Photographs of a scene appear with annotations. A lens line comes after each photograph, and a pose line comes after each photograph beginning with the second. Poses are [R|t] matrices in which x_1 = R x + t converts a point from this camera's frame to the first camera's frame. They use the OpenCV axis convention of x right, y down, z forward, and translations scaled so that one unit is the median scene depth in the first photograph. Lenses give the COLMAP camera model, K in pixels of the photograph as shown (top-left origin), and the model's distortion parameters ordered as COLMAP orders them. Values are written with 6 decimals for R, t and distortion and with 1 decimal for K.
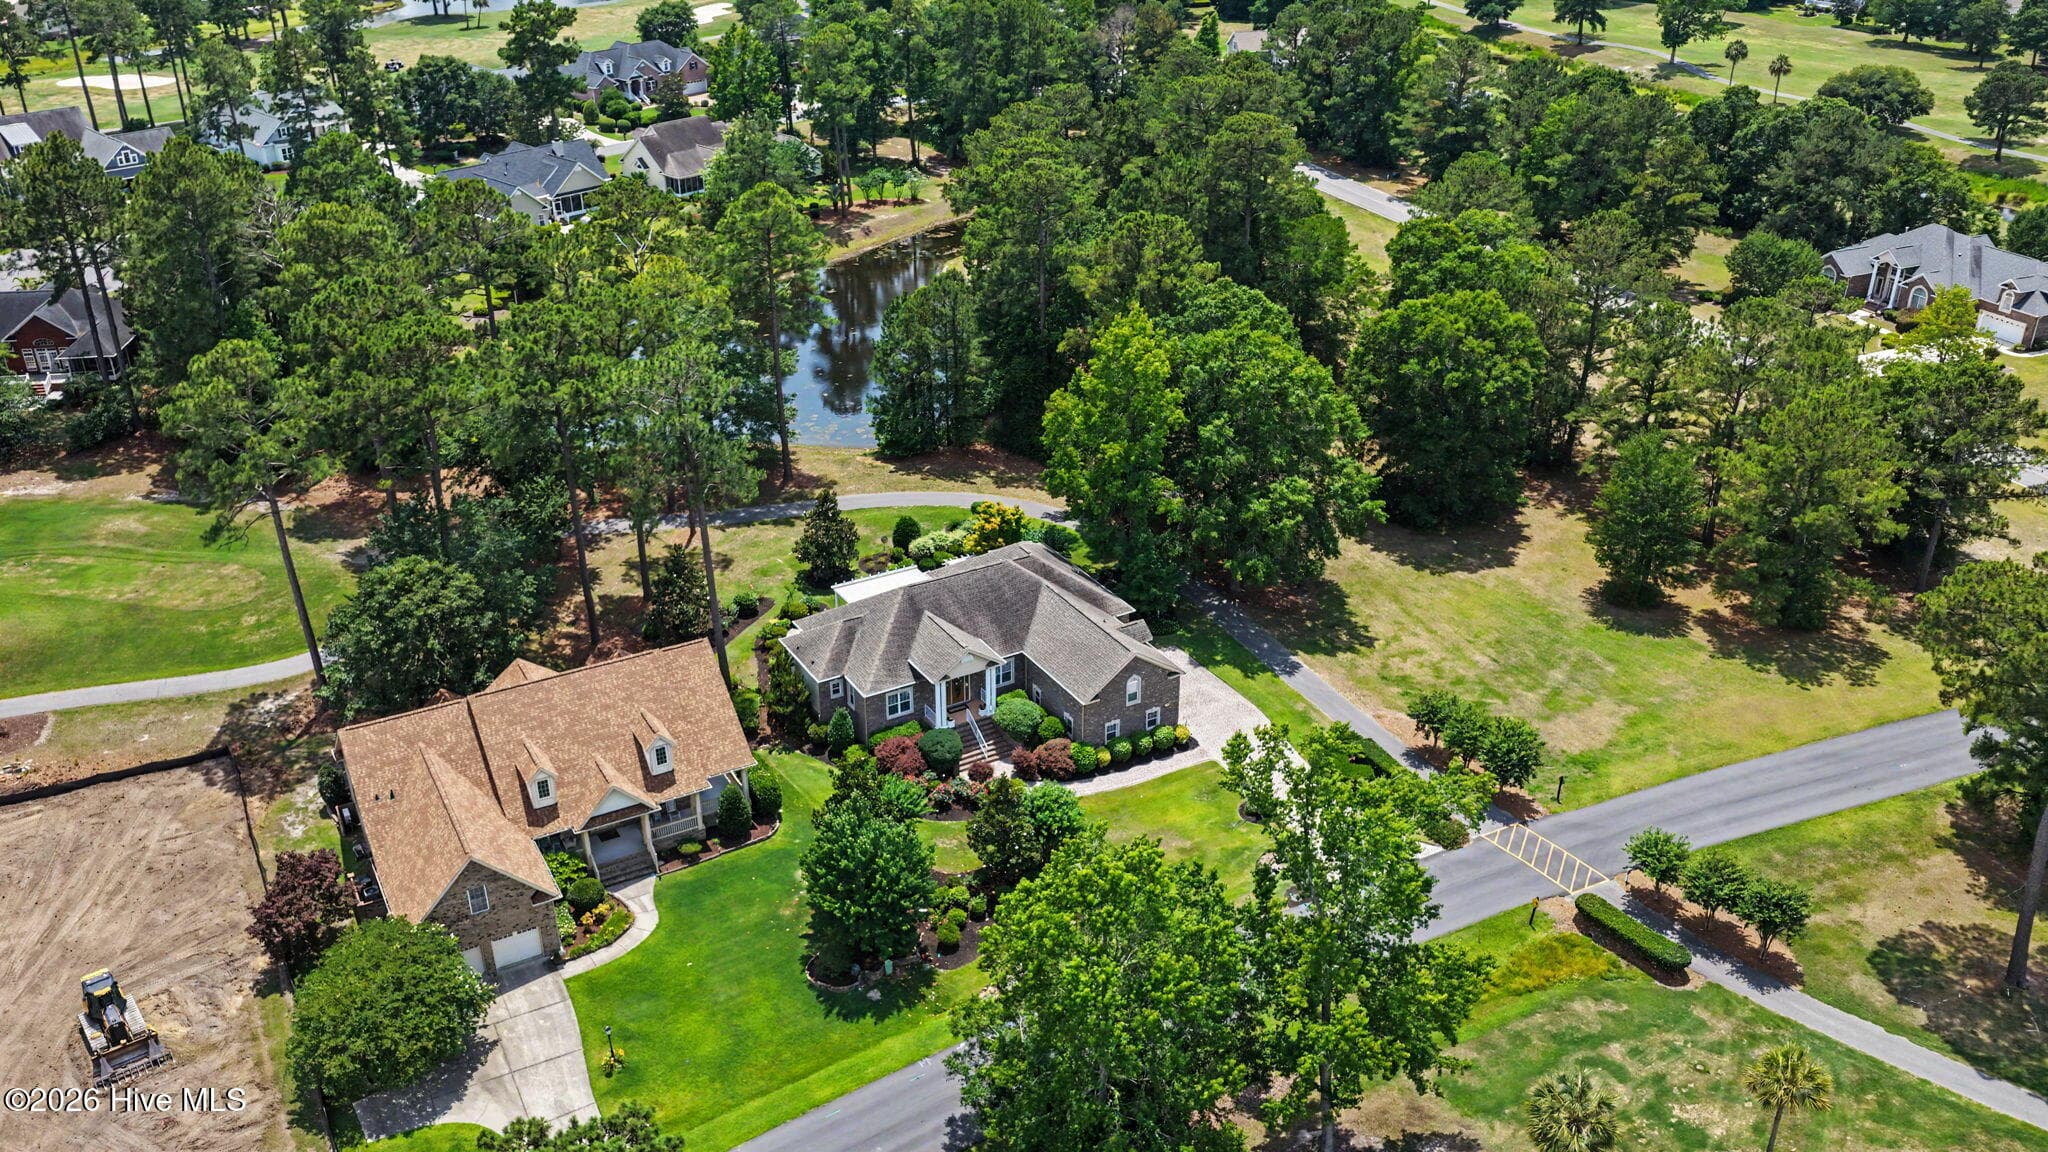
lens RADIAL K [[1695.2, 0, 1024.0], [0, 1695.2, 576.0], [0, 0, 1]] dist [-0.004520, 0.017475]
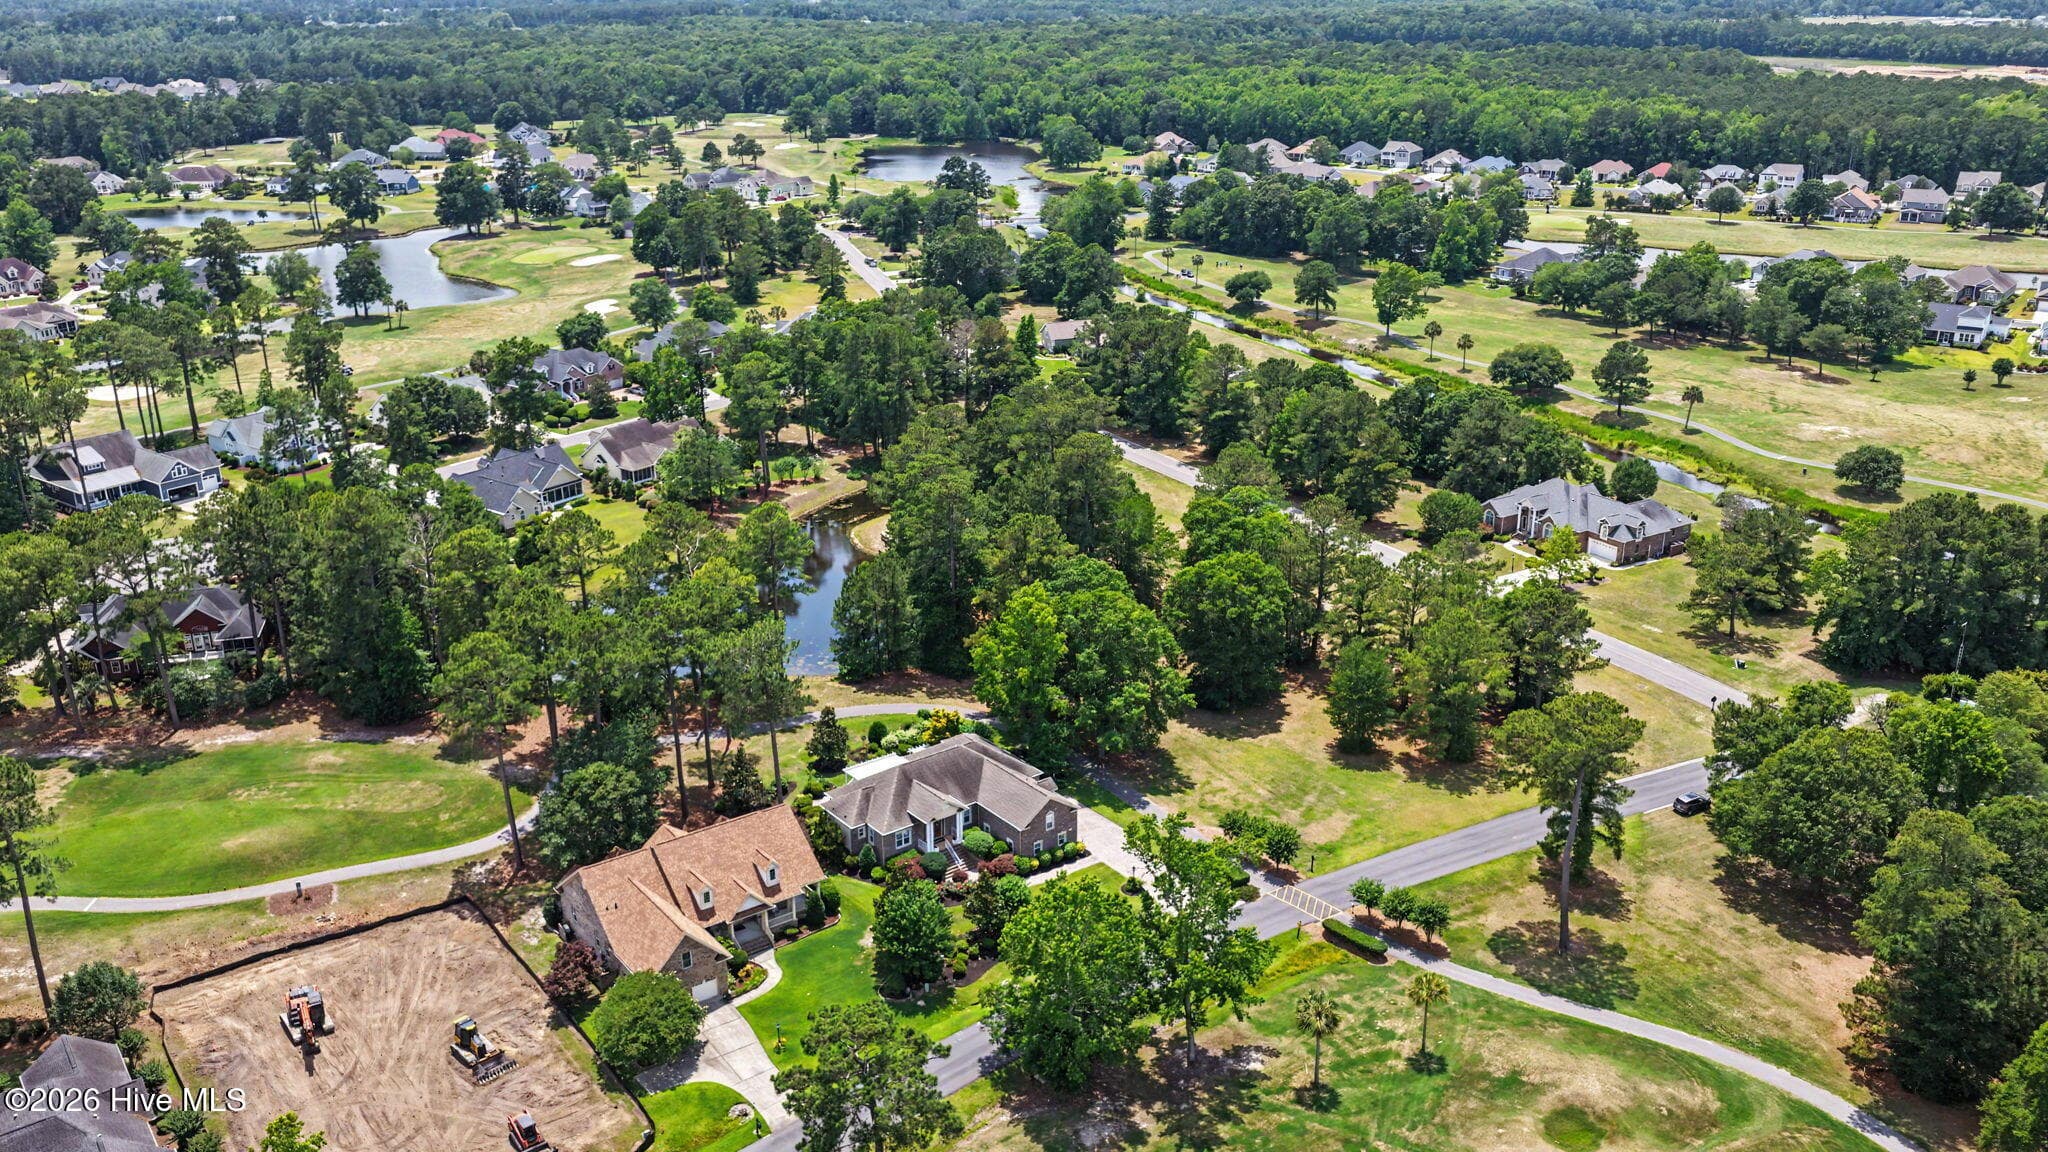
lens RADIAL K [[1695.2, 0, 1024.0], [0, 1695.2, 576.0], [0, 0, 1]] dist [-0.004520, 0.017475]
pose [[0.992033, -0.045814, 0.117354, -0.121066], [0.059526, 0.991447, -0.116144, 0.019935], [-0.111029, 0.122204, 0.986275, -0.534694]]
